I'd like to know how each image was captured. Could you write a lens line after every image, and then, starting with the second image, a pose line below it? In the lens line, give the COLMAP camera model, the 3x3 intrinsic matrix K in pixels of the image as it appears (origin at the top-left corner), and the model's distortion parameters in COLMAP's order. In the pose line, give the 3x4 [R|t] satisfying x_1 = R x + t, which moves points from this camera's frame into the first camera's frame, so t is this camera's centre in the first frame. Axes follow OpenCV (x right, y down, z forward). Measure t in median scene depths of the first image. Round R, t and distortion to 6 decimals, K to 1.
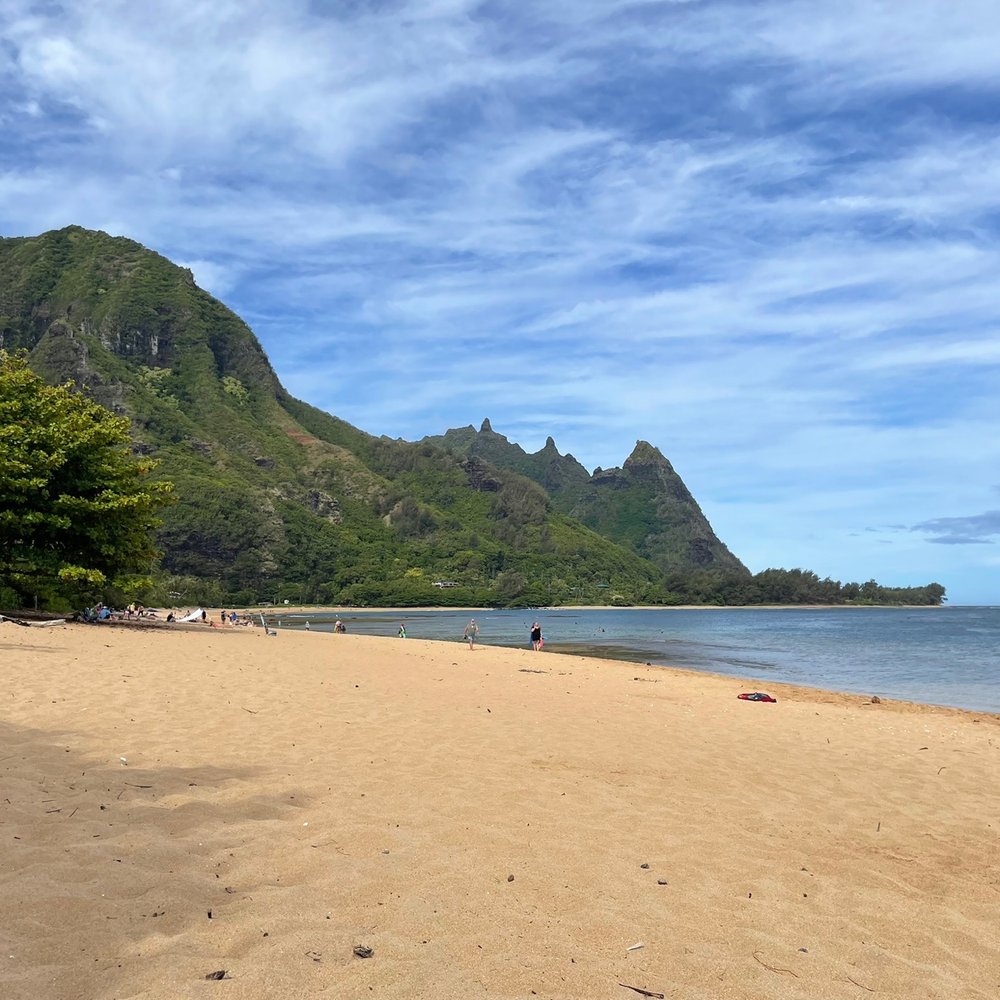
lens RADIAL K [[976.9, 0, 500.0], [0, 976.9, 500.0], [0, 0, 1]] dist [0.009578, -0.001535]
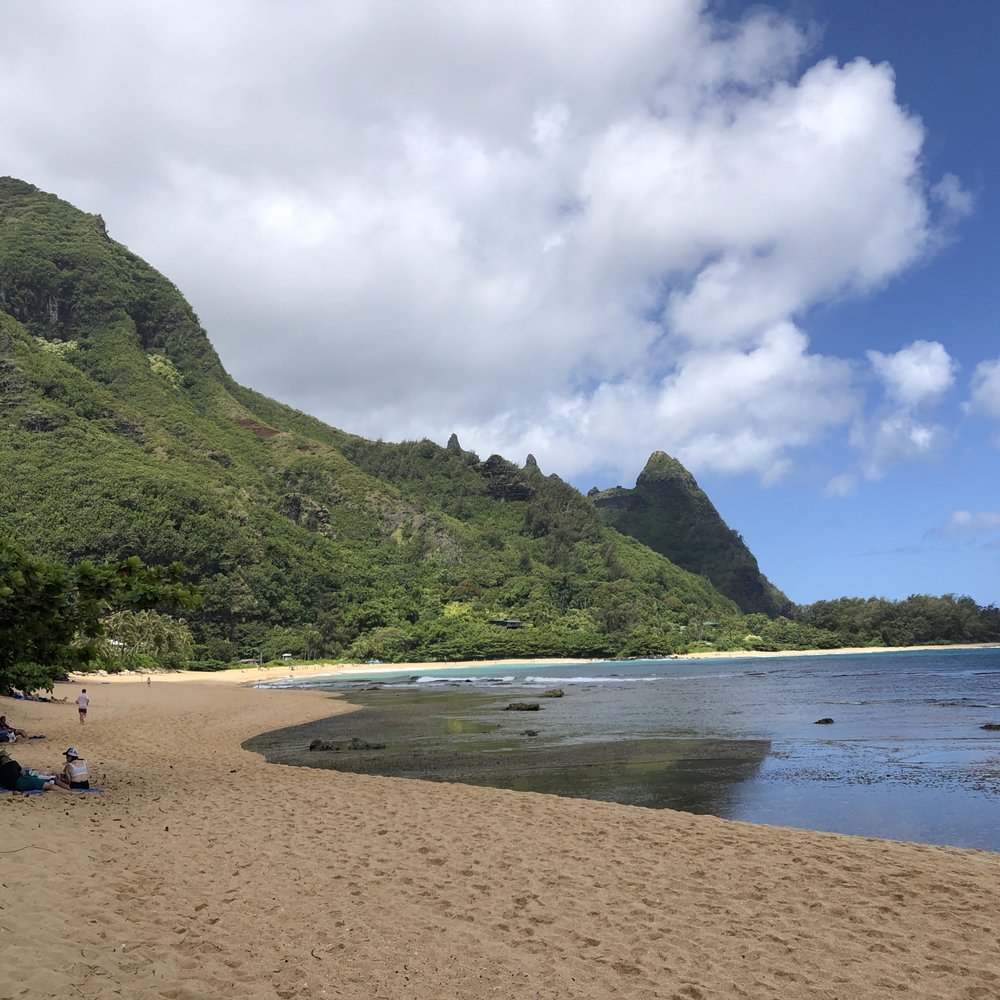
lens RADIAL K [[1069.5, 0, 500.0], [0, 1069.5, 500.0], [0, 0, 1]] dist [0.014774, -0.142692]
pose [[0.997715, -0.018546, 0.064974, -0.080843], [0.021101, 0.999022, -0.038862, 0.022401], [-0.064190, 0.040144, 0.997130, 0.206151]]
